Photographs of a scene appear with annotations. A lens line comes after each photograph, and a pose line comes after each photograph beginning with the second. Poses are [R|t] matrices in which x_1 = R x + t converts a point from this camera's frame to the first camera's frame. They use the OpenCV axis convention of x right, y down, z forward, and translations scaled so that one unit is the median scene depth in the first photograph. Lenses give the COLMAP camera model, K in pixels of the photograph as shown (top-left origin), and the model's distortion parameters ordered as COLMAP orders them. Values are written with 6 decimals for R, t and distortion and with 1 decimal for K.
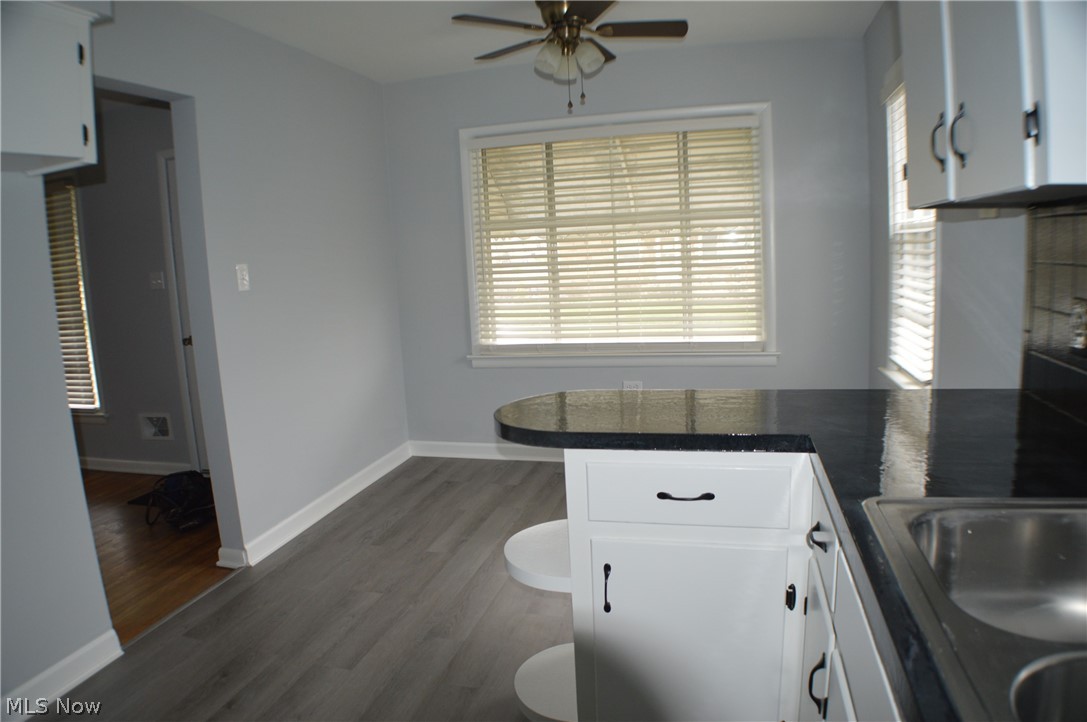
lens RADIAL K [[681.4, 0, 548.5], [0, 681.4, 365.5], [0, 0, 1]] dist [-0.150243, 0.022402]
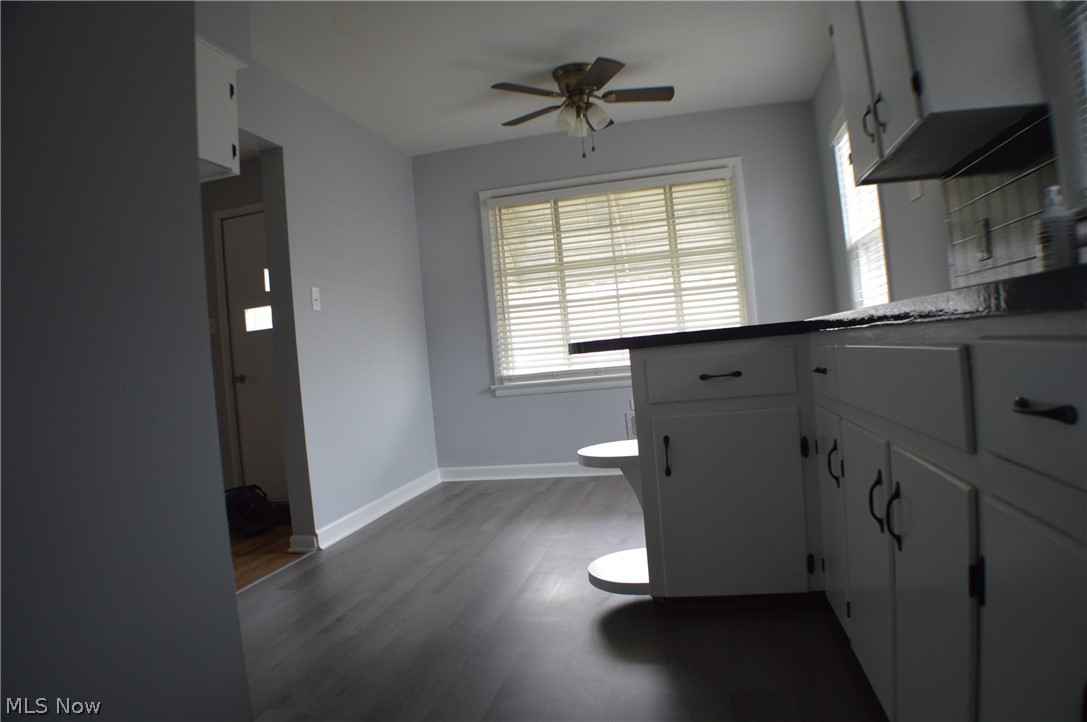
lens RADIAL K [[677.5, 0, 543.5], [0, 677.5, 361.0], [0, 0, 1]] dist [-0.126070, 0.000432]
pose [[0.998539, -0.039913, 0.036427, -0.102111], [0.045137, 0.986697, -0.156180, 0.178256], [-0.029709, 0.157596, 0.987057, -0.173406]]
